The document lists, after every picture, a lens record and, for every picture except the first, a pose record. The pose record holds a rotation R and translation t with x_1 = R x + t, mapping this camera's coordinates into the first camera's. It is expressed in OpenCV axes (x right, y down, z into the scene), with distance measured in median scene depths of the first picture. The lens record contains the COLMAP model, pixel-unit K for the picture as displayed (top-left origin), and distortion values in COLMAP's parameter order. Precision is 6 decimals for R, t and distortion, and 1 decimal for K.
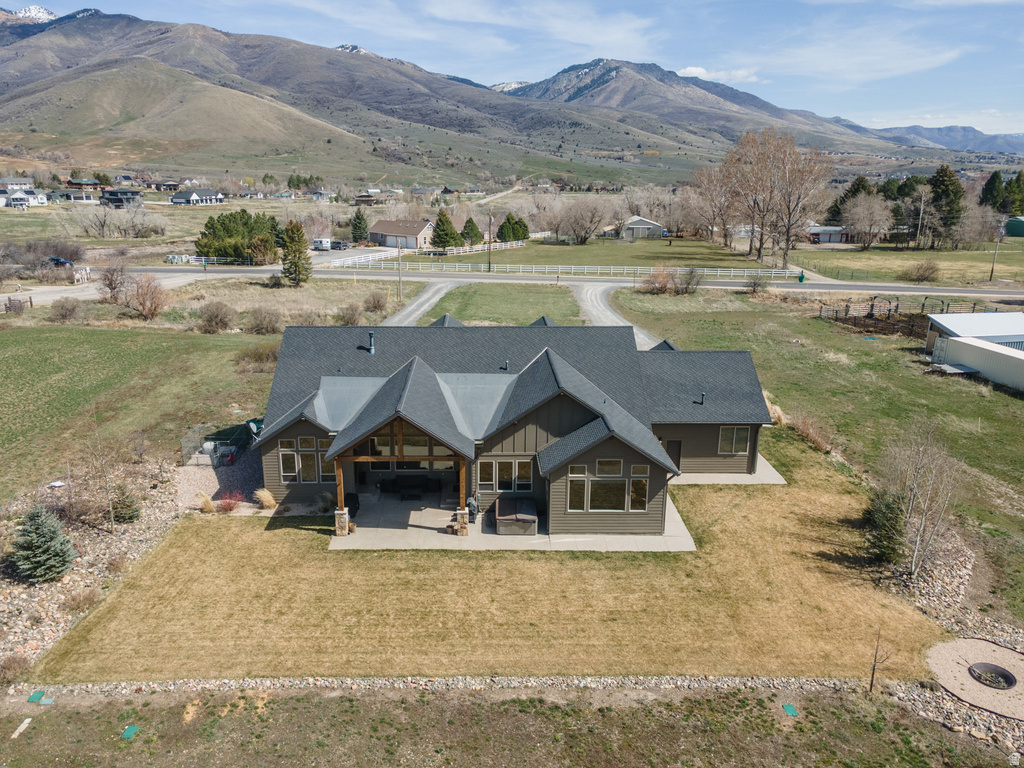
lens RADIAL K [[746.9, 0, 502.7], [0, 746.9, 379.7], [0, 0, 1]] dist [0.015686, 0.066554]
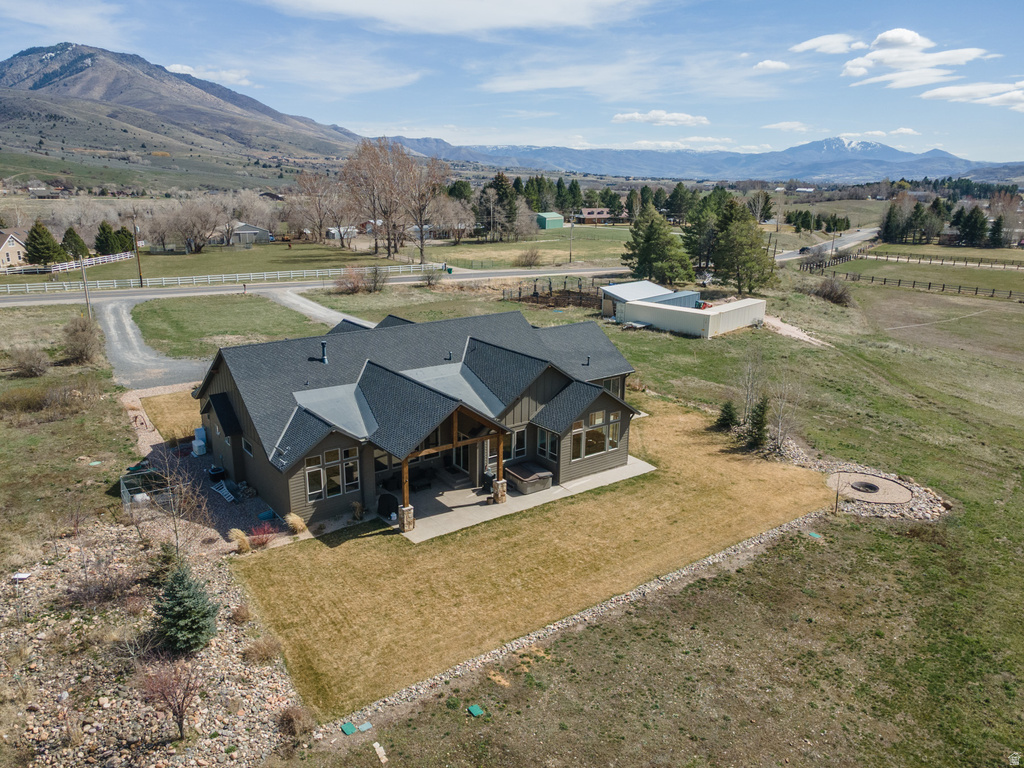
lens RADIAL K [[746.9, 0, 502.7], [0, 746.9, 379.7], [0, 0, 1]] dist [0.015686, 0.066554]
pose [[0.820549, -0.154261, 0.550366, -0.159307], [0.156353, 0.986744, 0.043465, -0.005915], [-0.549775, 0.050386, 0.833792, 0.012361]]
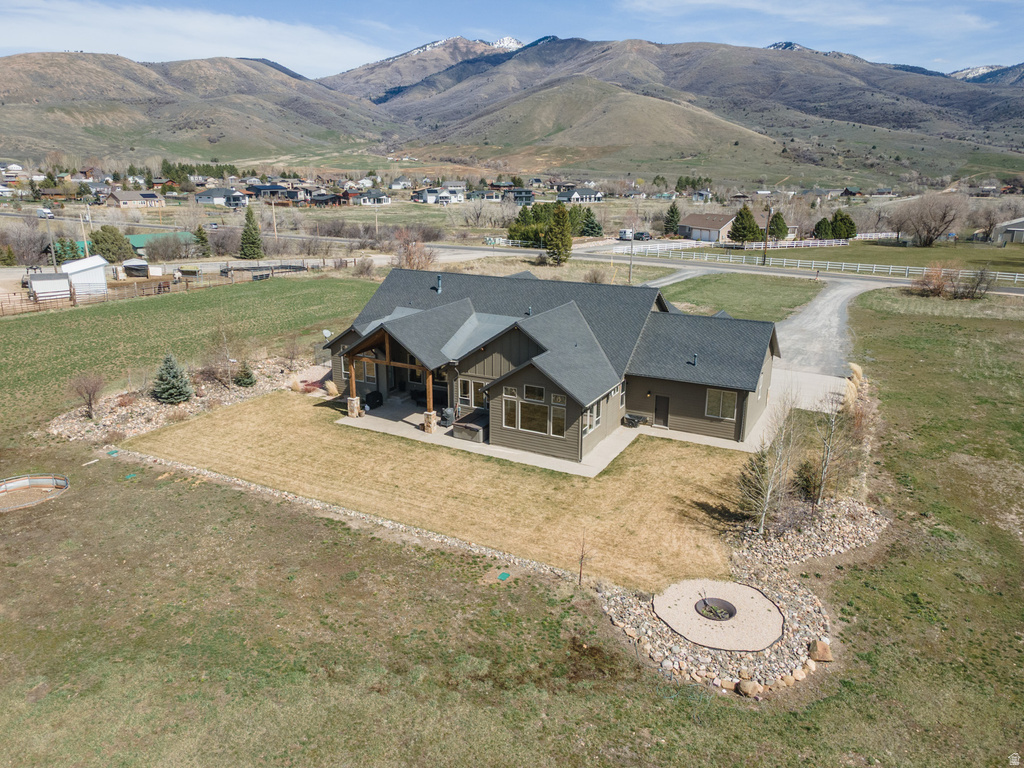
lens RADIAL K [[747.5, 0, 502.6], [0, 747.5, 374.5], [0, 0, 1]] dist [0.035251, 0.021899]
pose [[0.868101, 0.127936, -0.479618, 0.157148], [-0.133599, 0.990781, 0.022476, 0.016944], [0.478071, 0.044565, 0.877190, -0.008211]]
